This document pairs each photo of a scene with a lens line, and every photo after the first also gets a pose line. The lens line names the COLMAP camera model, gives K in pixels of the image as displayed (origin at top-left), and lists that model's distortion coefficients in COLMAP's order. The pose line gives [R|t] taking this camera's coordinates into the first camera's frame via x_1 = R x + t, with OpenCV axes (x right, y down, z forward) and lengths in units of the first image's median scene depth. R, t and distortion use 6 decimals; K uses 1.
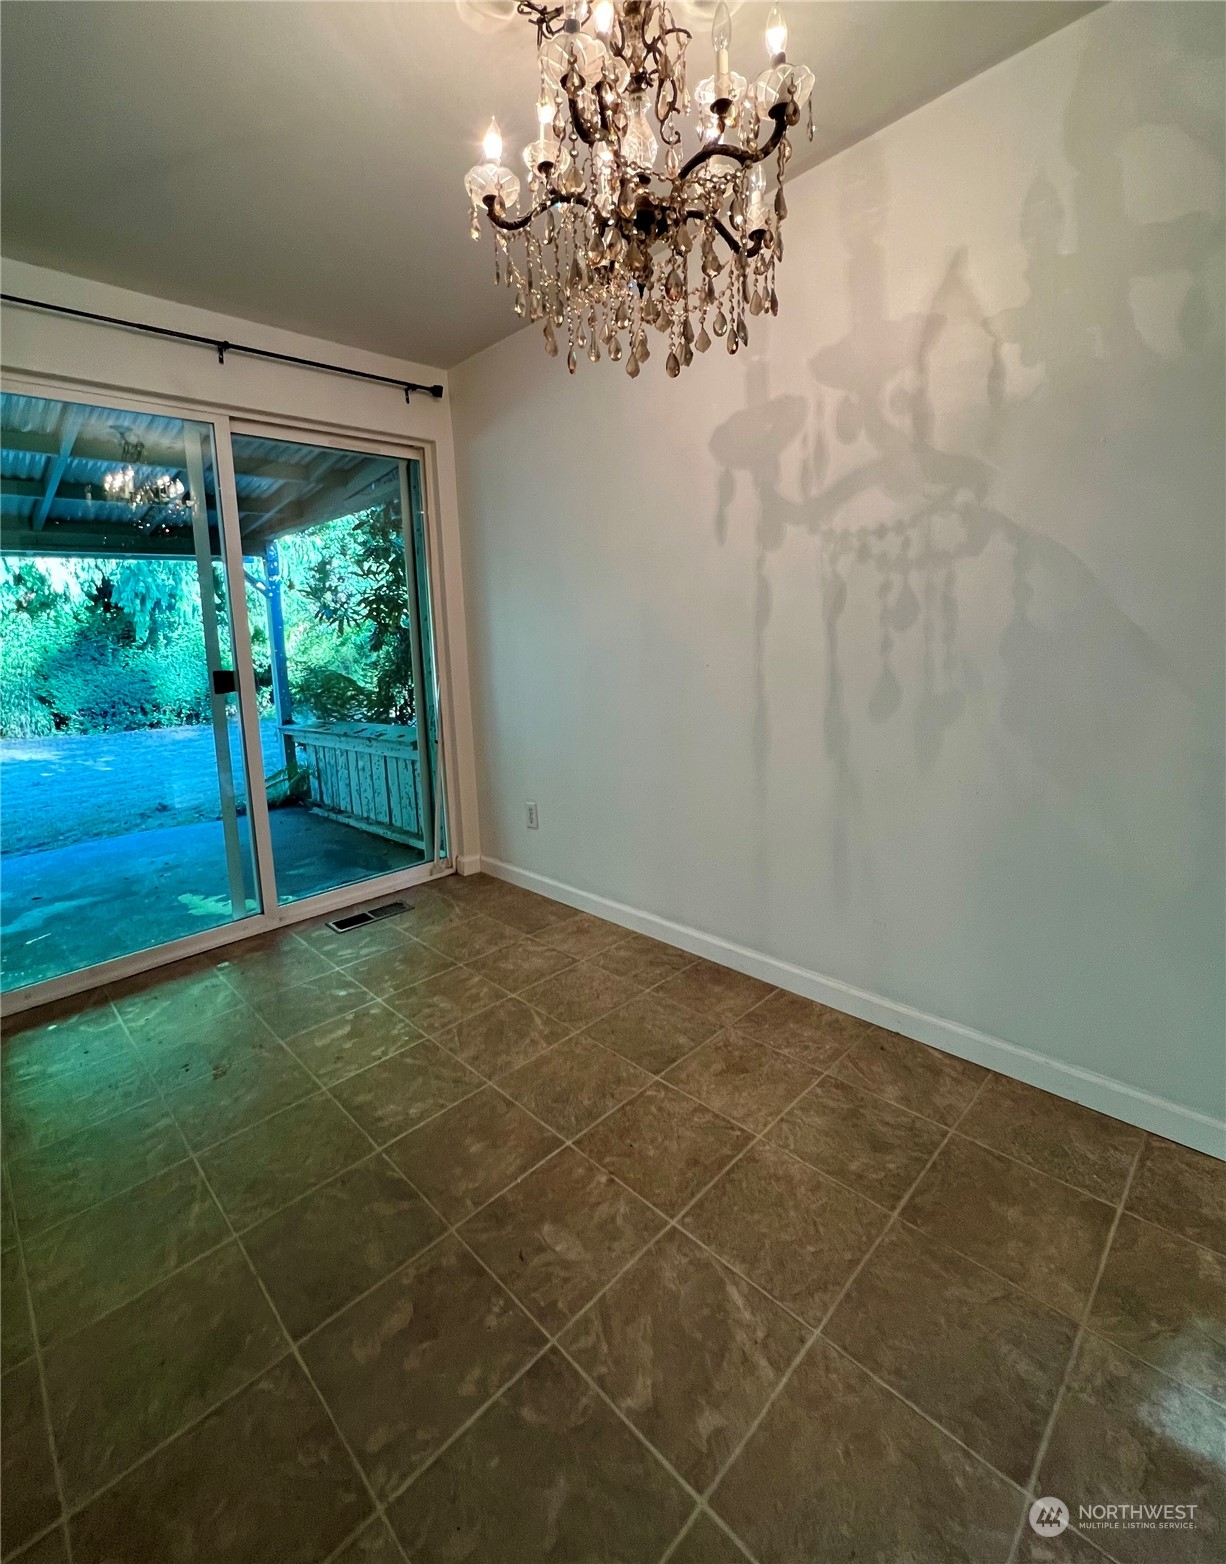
lens RADIAL K [[696.0, 0, 605.6], [0, 696.0, 718.1], [0, 0, 1]] dist [0.010123, -0.000705]
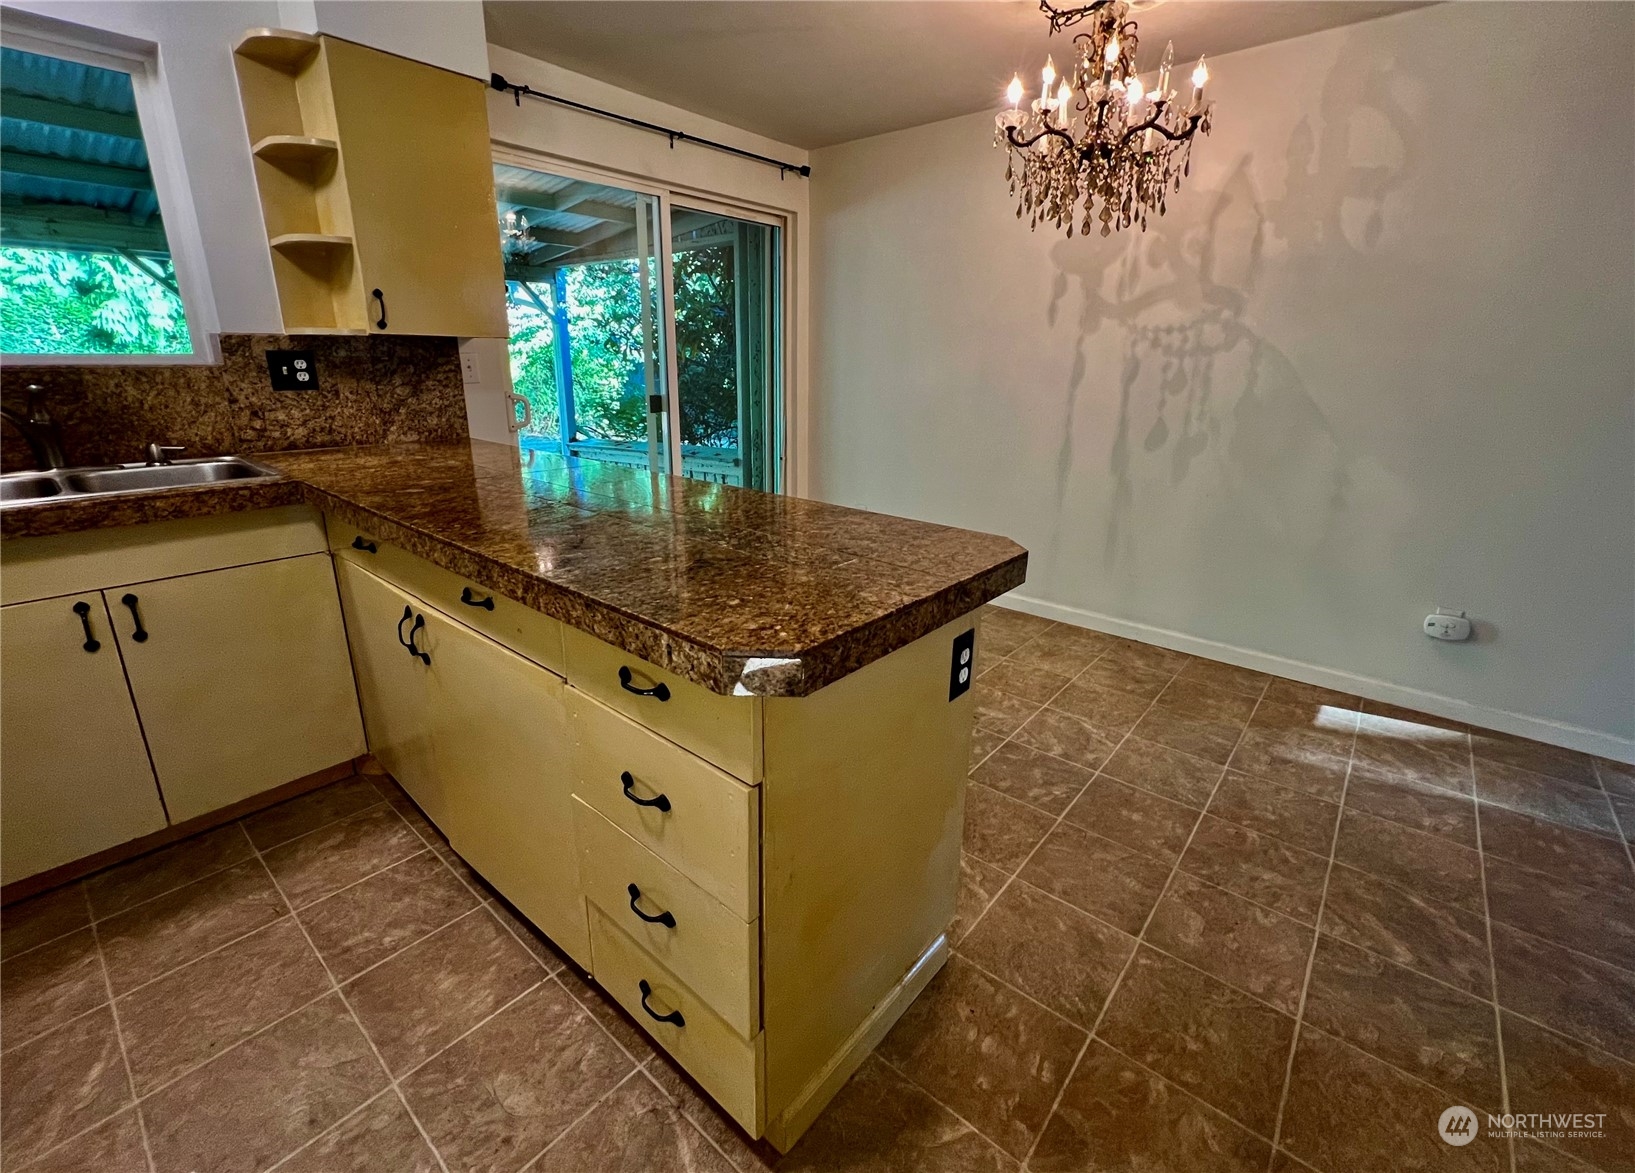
lens RADIAL K [[698.3, 0, 813.4], [0, 698.3, 575.0], [0, 0, 1]] dist [0.003597, 0.000331]
pose [[0.994278, 0.026397, 0.103508, -0.569962], [-0.043637, 0.984818, 0.168014, 0.050172], [-0.097501, -0.171570, 0.980335, -0.586142]]
